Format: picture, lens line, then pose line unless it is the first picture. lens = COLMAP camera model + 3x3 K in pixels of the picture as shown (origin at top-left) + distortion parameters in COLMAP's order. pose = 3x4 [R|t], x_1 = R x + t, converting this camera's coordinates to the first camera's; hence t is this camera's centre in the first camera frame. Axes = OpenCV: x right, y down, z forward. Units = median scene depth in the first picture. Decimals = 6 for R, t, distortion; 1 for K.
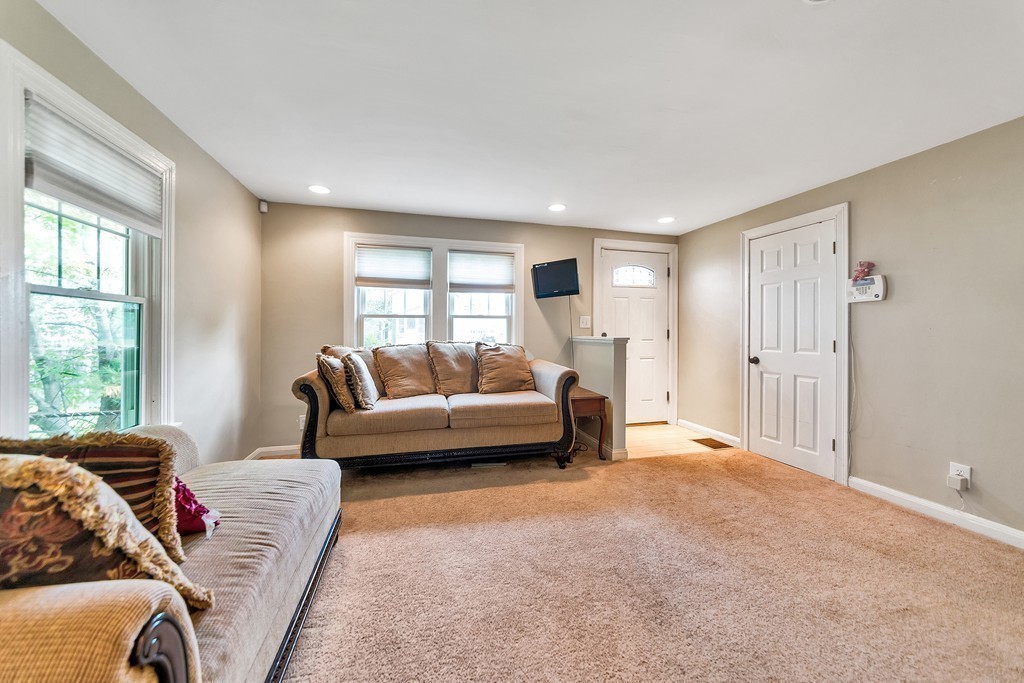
lens RADIAL K [[363.6, 0, 504.9], [0, 363.6, 327.7], [0, 0, 1]] dist [0.000140, 0.000618]
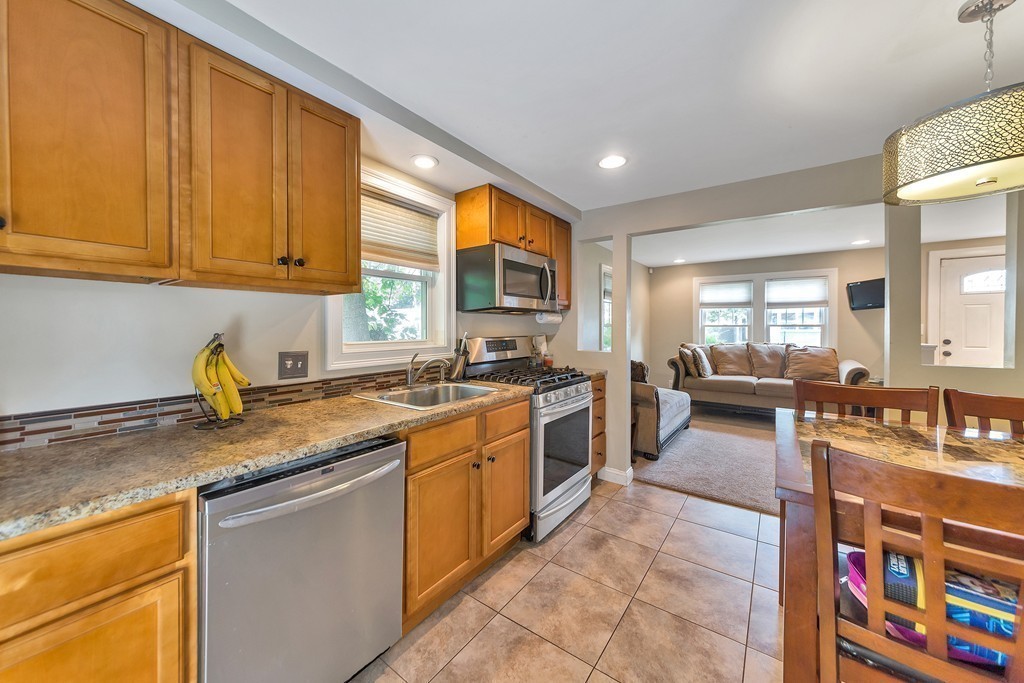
lens RADIAL K [[363.6, 0, 517.5], [0, 363.6, 327.0], [0, 0, 1]] dist [0.000140, 0.000618]
pose [[0.639524, -0.001154, -0.768770, 0.366144], [0.003361, 0.999994, 0.001295, -0.035778], [0.768764, -0.003412, 0.639524, -0.775017]]
